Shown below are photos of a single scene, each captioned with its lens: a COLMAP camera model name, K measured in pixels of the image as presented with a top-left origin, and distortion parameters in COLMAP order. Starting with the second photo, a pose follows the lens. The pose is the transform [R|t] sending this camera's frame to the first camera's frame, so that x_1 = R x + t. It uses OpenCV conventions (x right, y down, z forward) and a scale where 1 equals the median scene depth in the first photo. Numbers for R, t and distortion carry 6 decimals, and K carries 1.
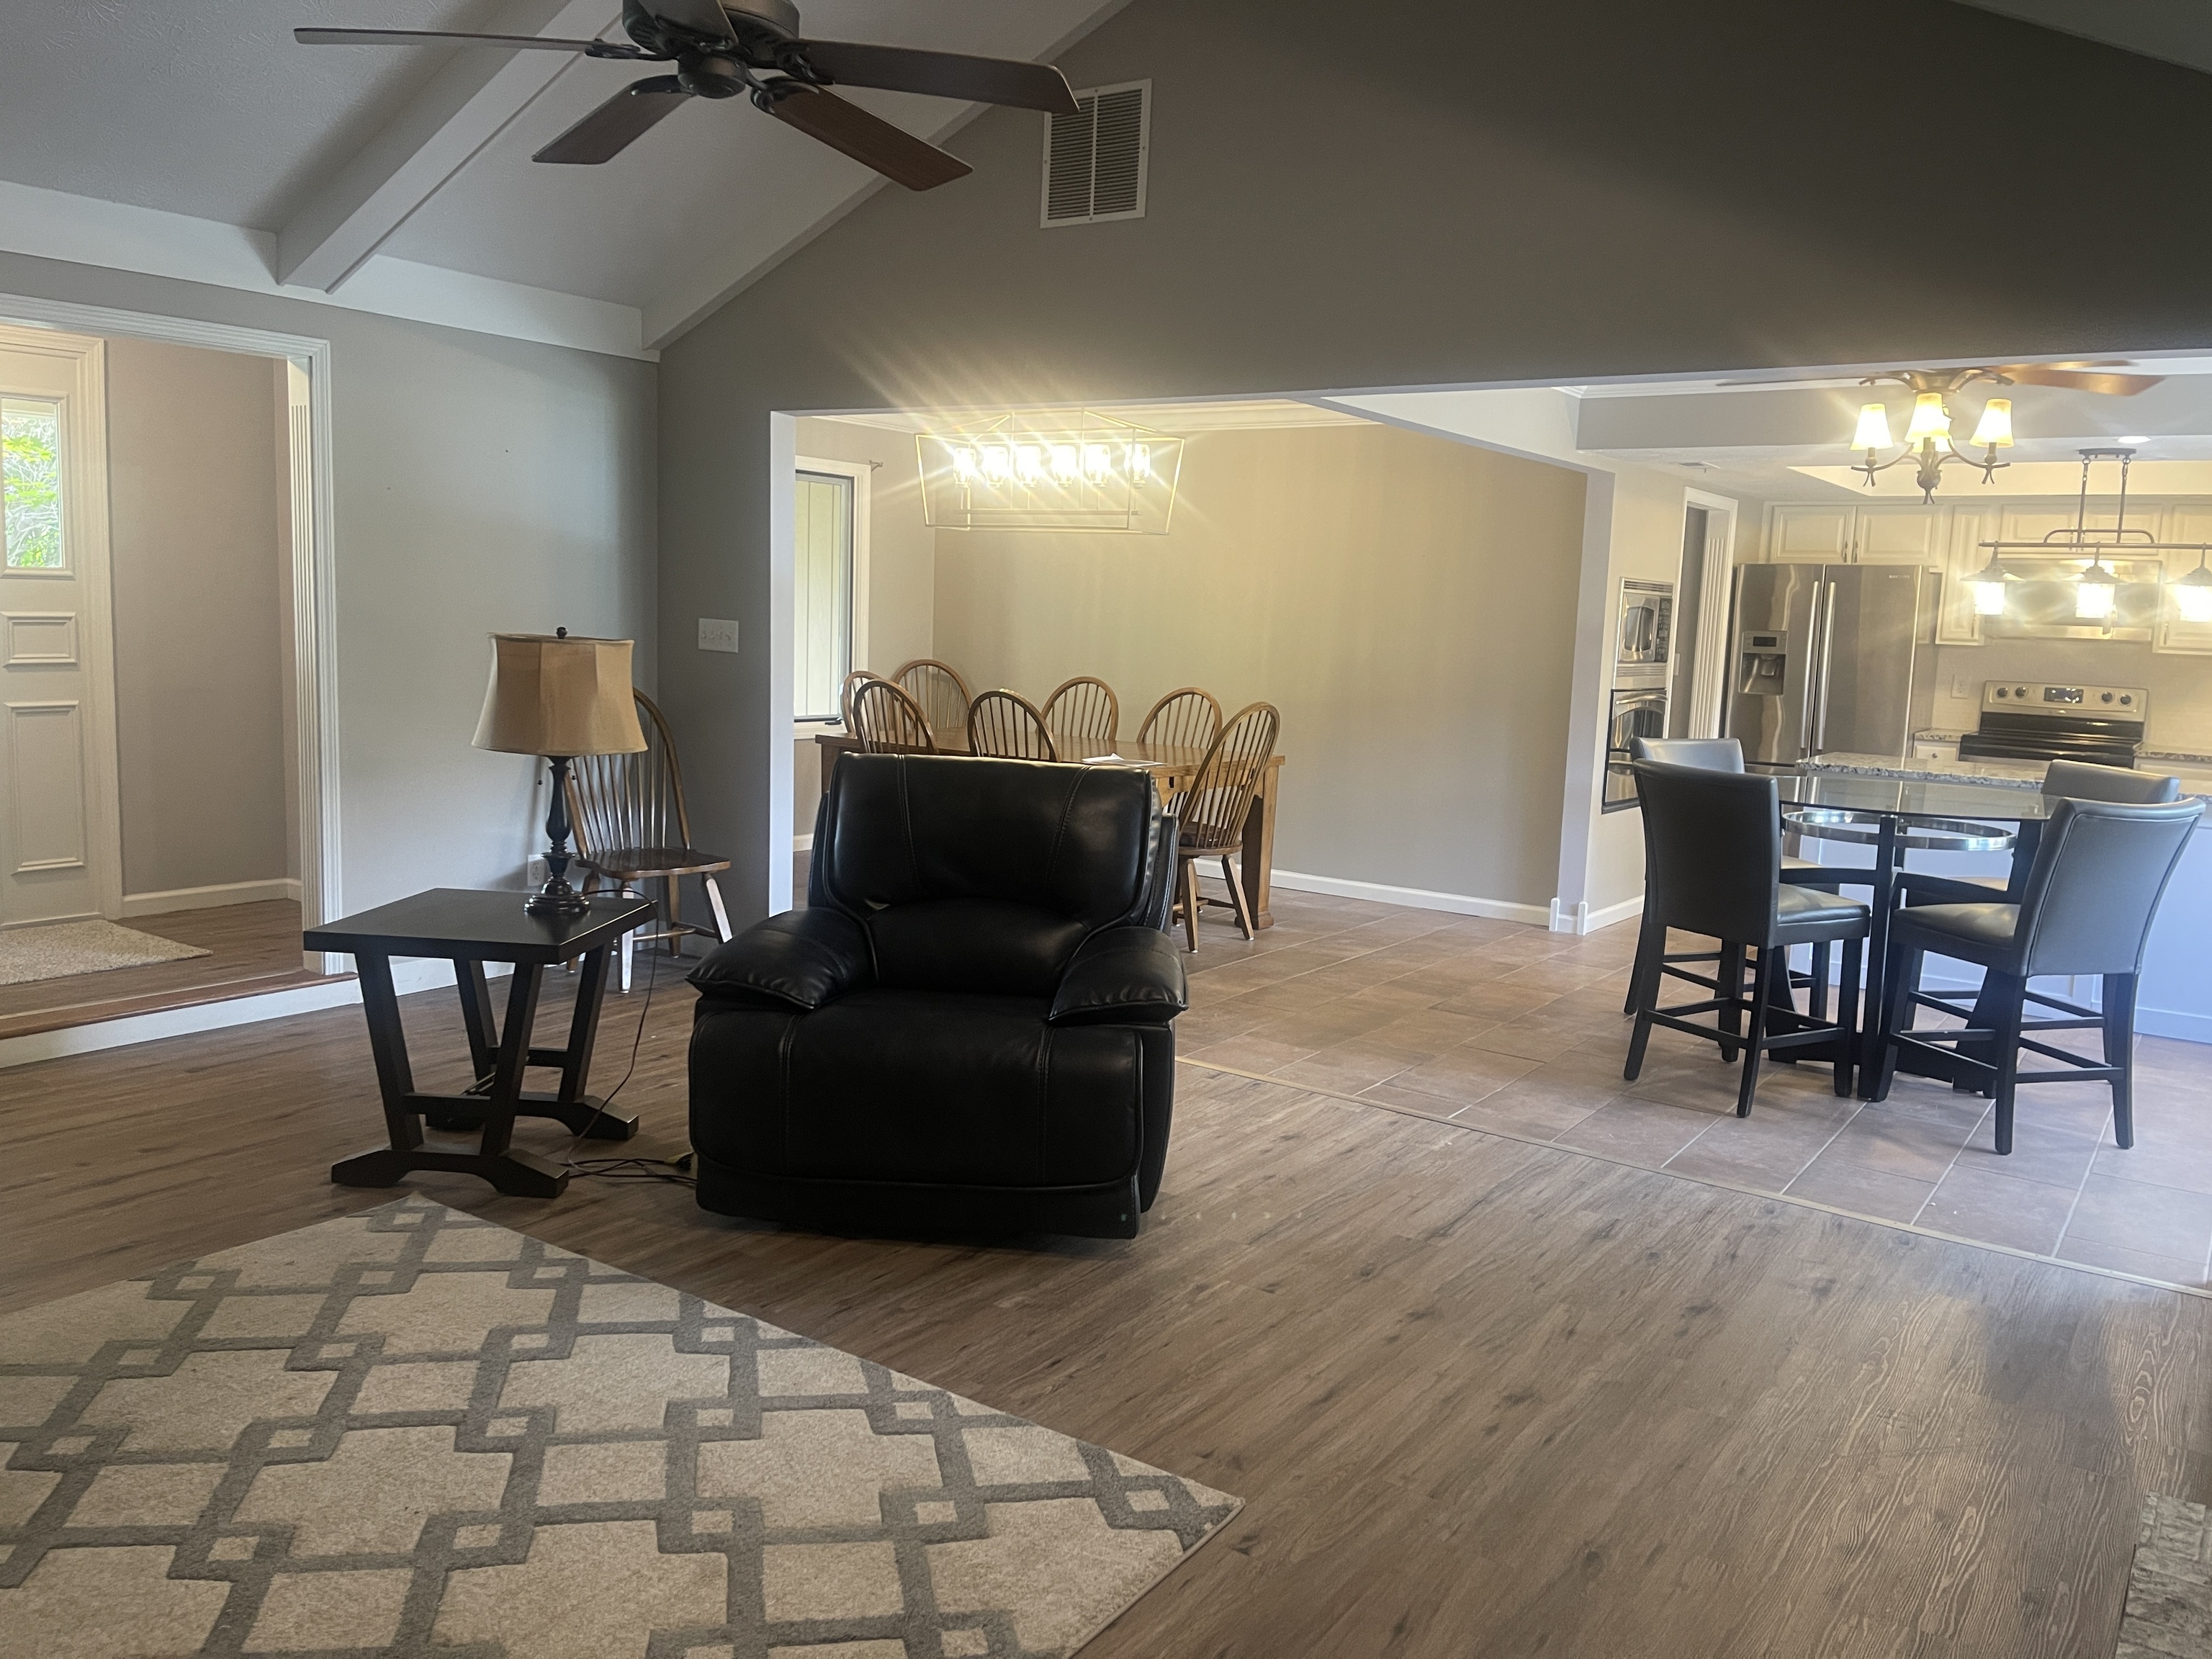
lens RADIAL K [[1715.8, 0, 1125.4], [0, 1715.8, 828.8], [0, 0, 1]] dist [0.044440, -0.008643]
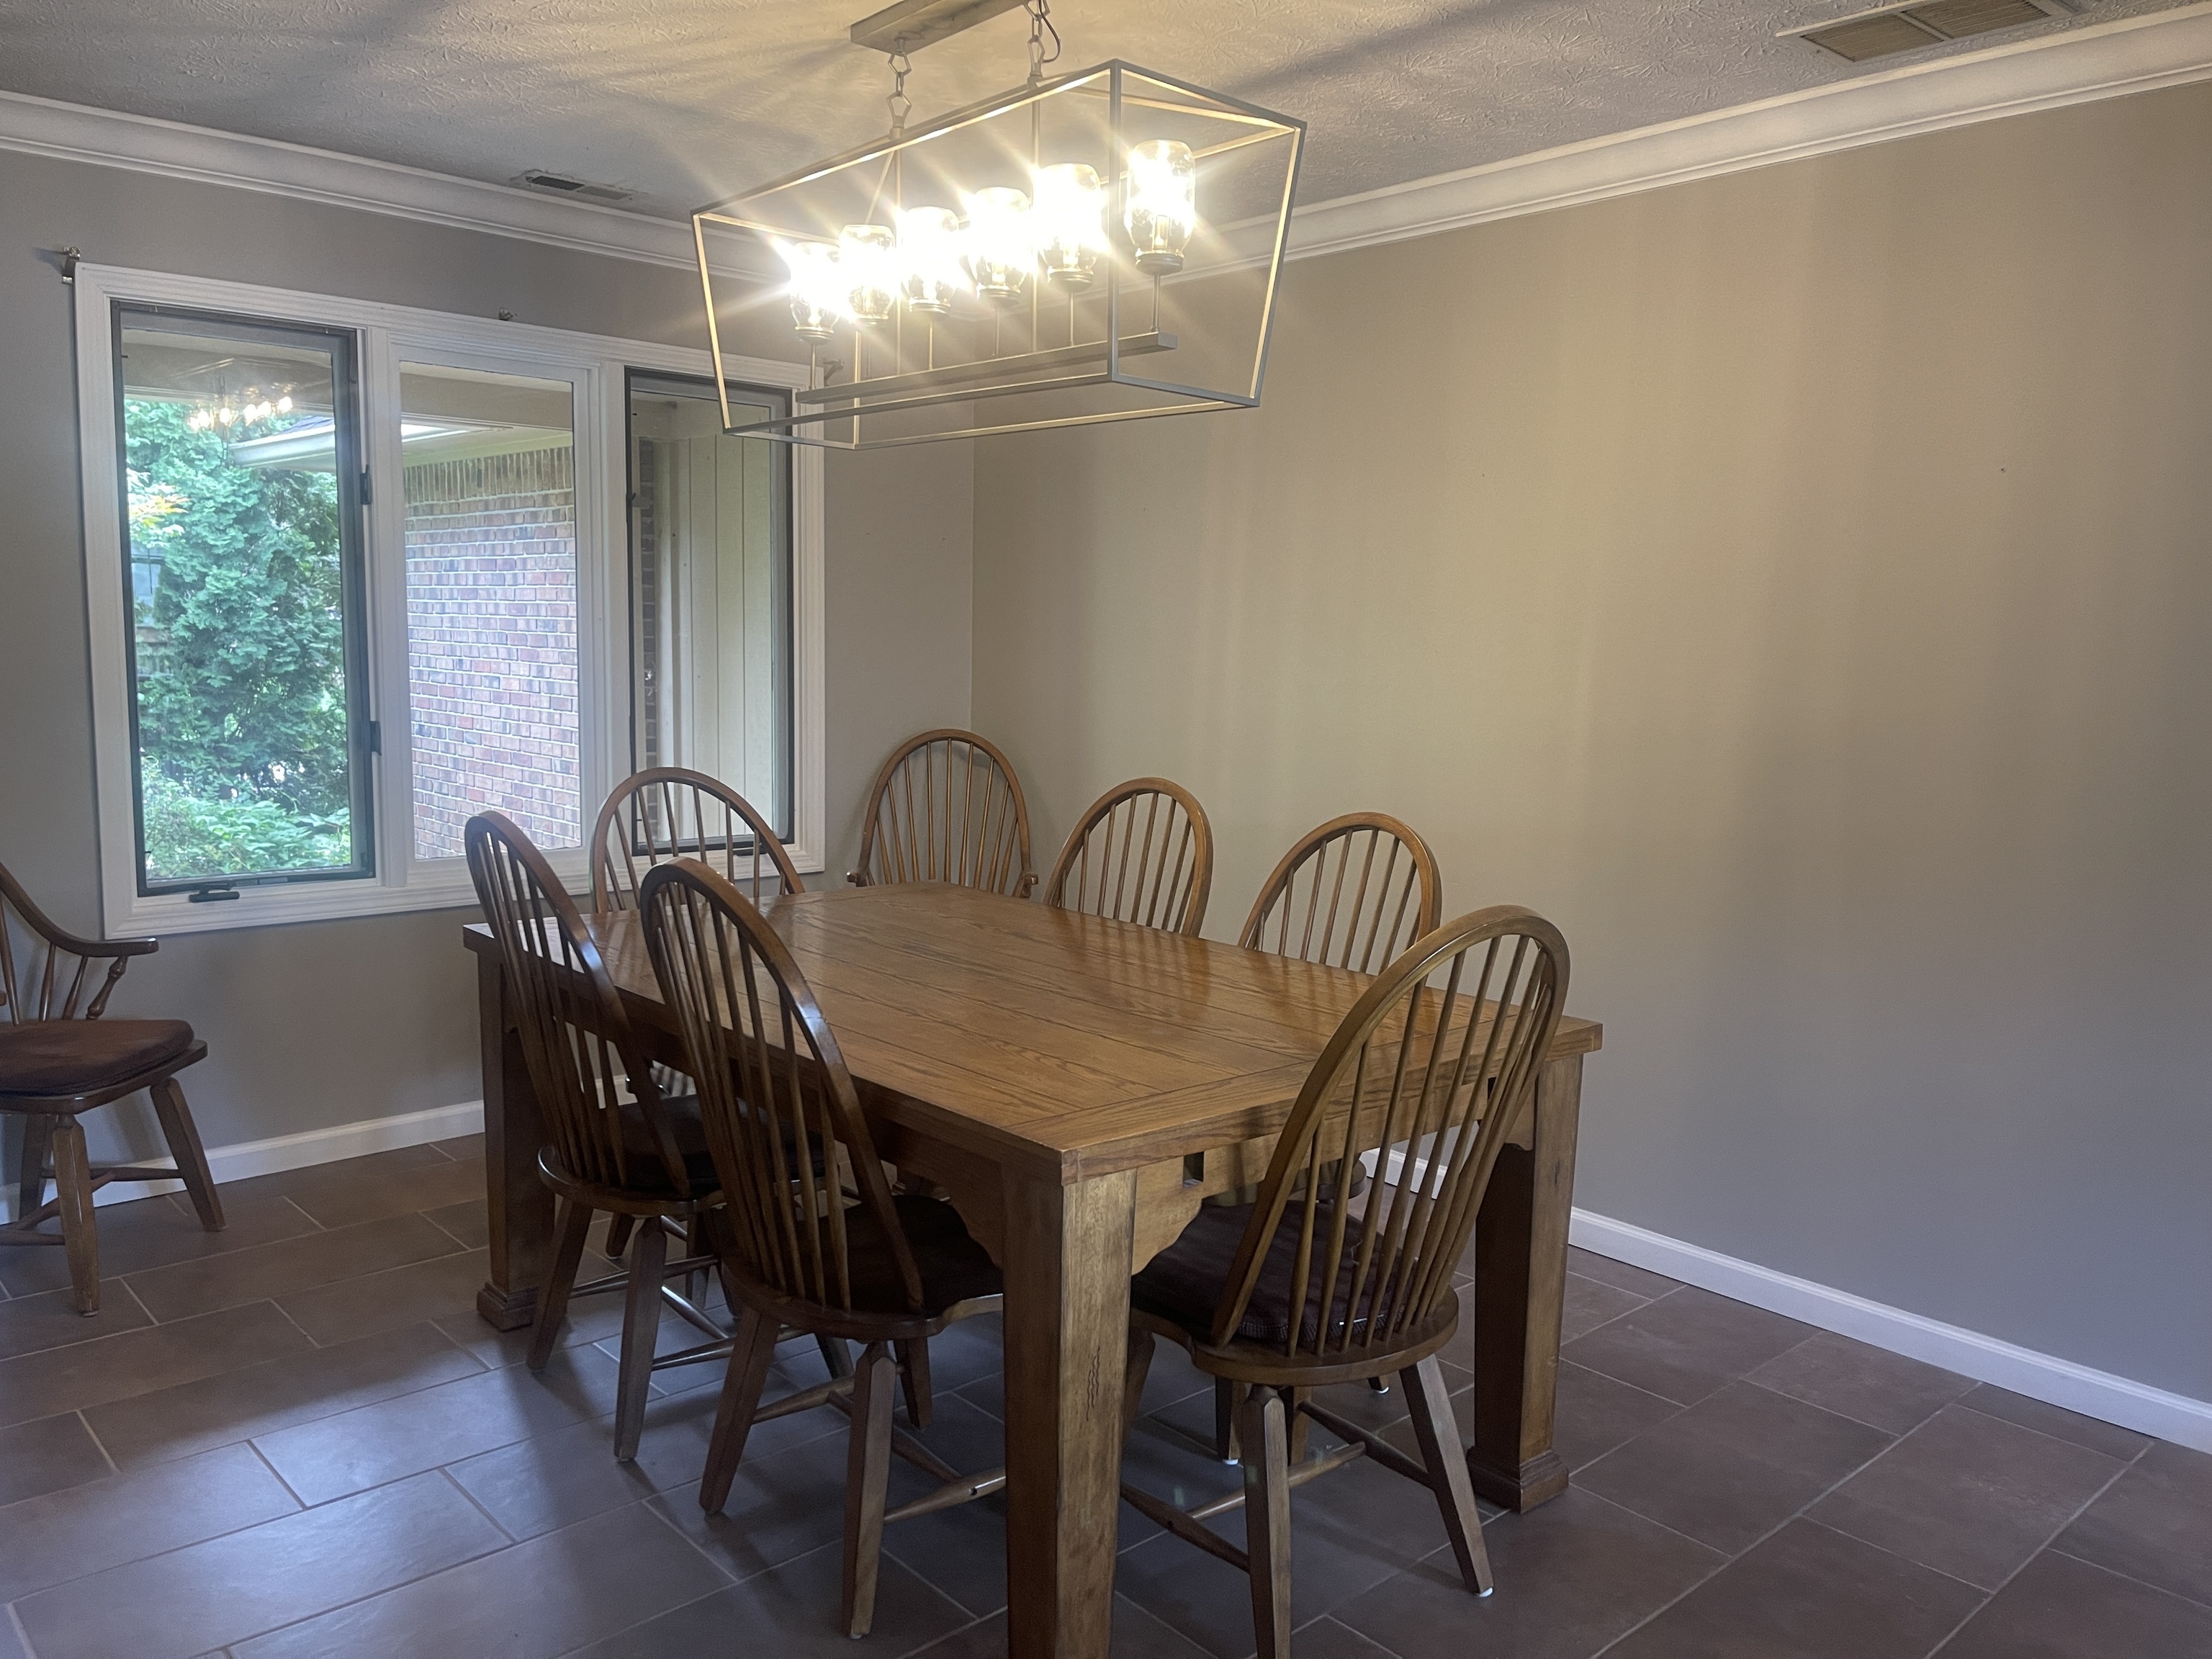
lens RADIAL K [[1715.8, 0, 1125.4], [0, 1715.8, 828.8], [0, 0, 1]] dist [0.044440, -0.008643]
pose [[0.974362, 0.008509, -0.224827, 0.075053], [-0.012040, 0.999825, -0.014339, -0.074735], [0.224666, 0.016678, 0.974293, 0.614732]]
